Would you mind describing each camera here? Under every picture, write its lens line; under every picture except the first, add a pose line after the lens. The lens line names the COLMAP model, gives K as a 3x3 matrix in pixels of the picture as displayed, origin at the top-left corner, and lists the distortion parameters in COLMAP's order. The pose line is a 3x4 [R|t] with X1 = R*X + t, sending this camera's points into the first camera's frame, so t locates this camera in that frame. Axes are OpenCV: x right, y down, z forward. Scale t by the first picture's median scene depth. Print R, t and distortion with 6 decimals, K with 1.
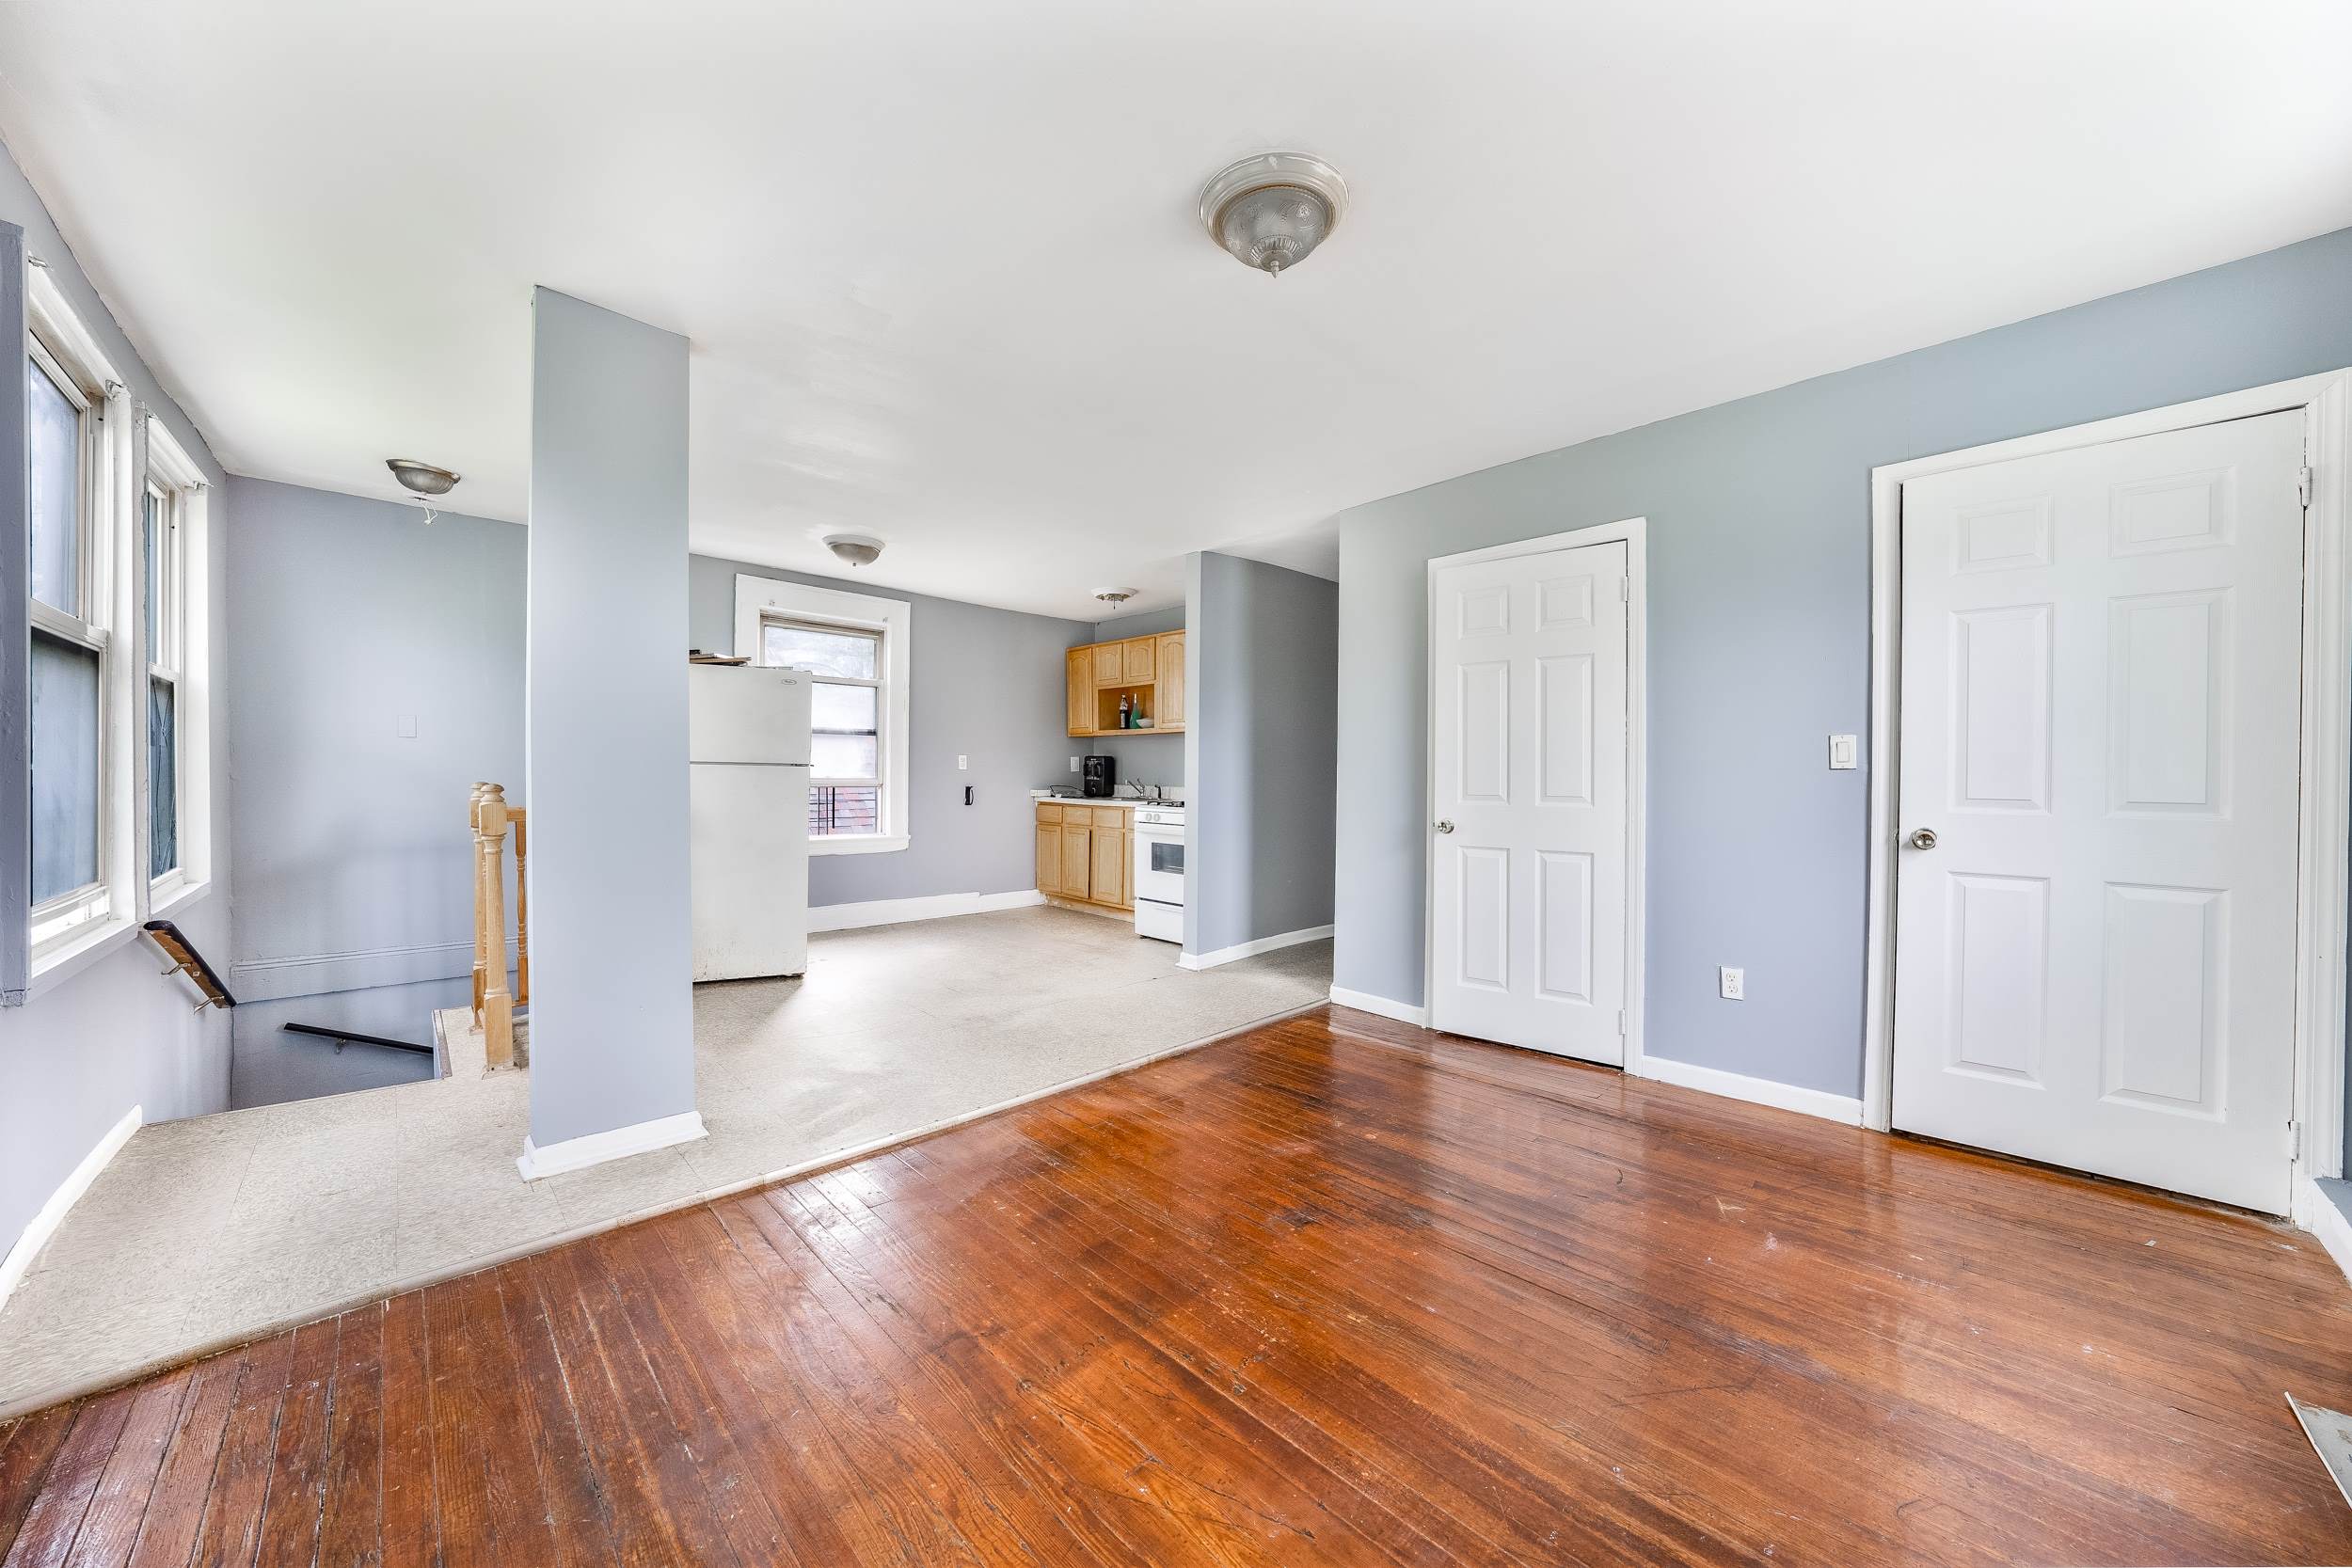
lens RADIAL K [[823.1, 0, 1176.0], [0, 823.1, 784.0], [0, 0, 1]] dist [0.000194, 0.000011]
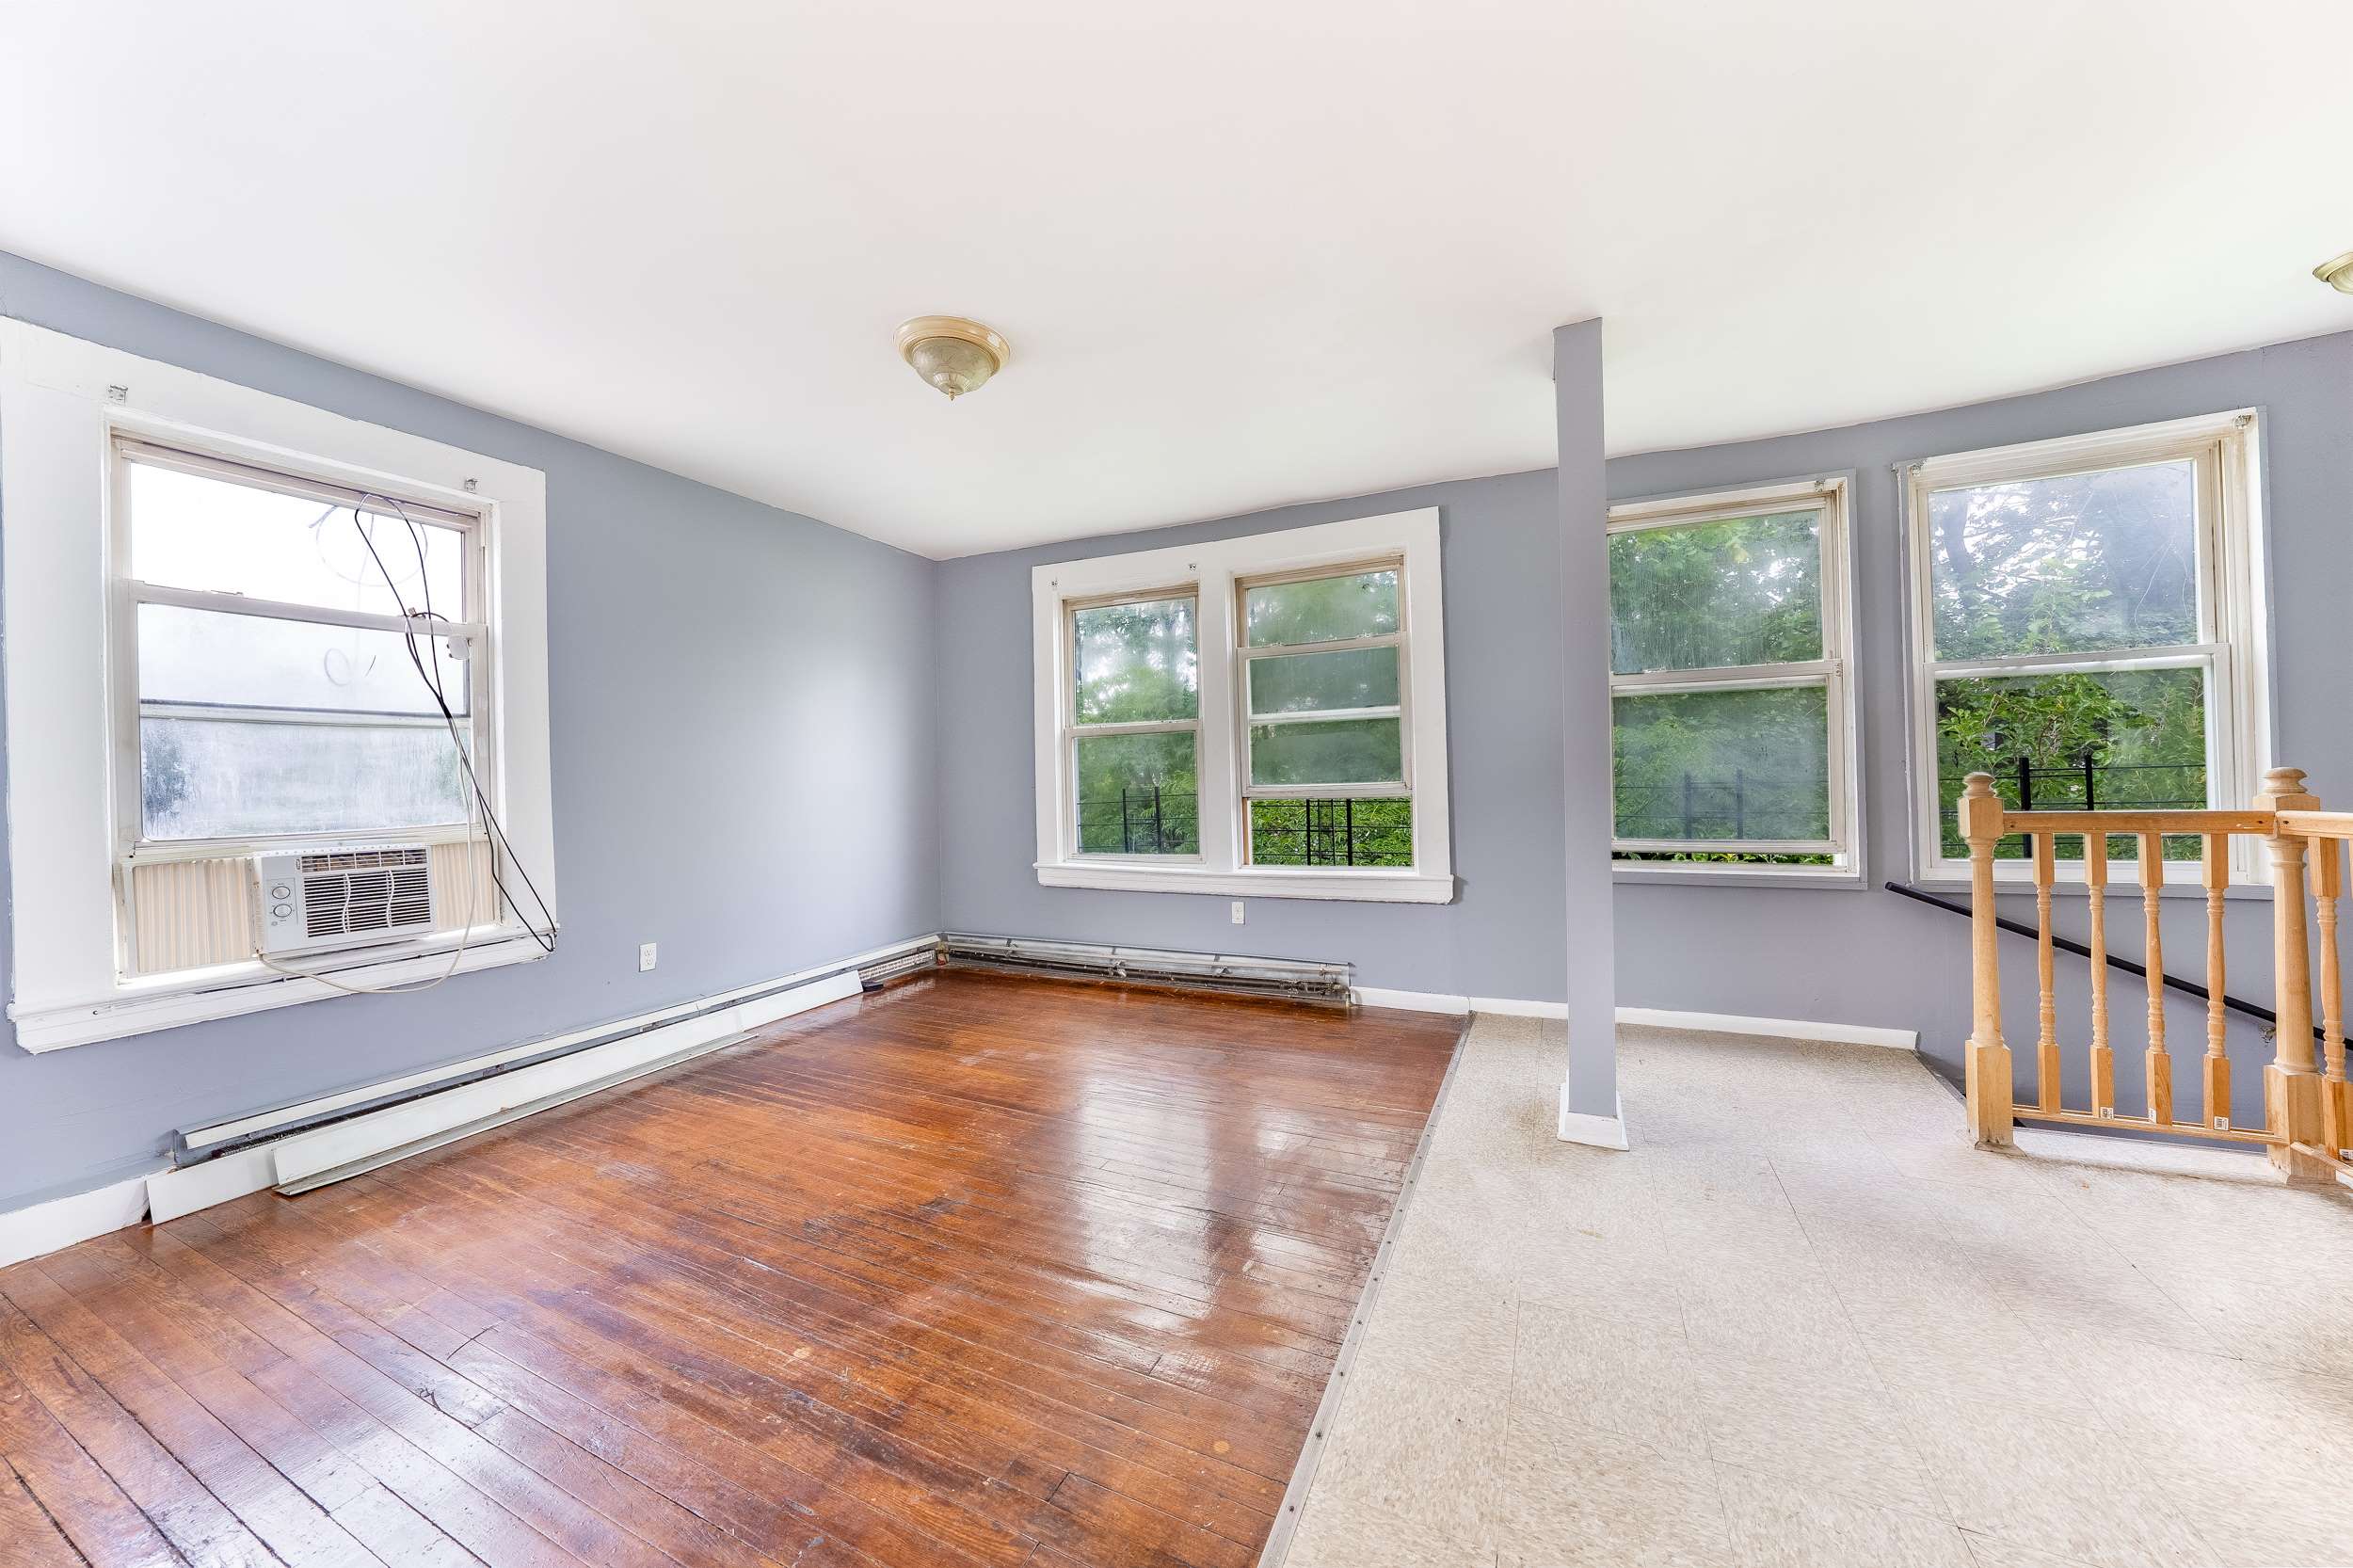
lens RADIAL K [[802.9, 0, 1176.5], [0, 802.9, 784.0], [0, 0, 1]] dist [-0.000311, -0.000021]
pose [[-0.935221, 0.022190, -0.353367, 0.233955], [0.019146, 0.999743, 0.012109, -0.015696], [0.353545, 0.004559, -0.935406, 2.236258]]
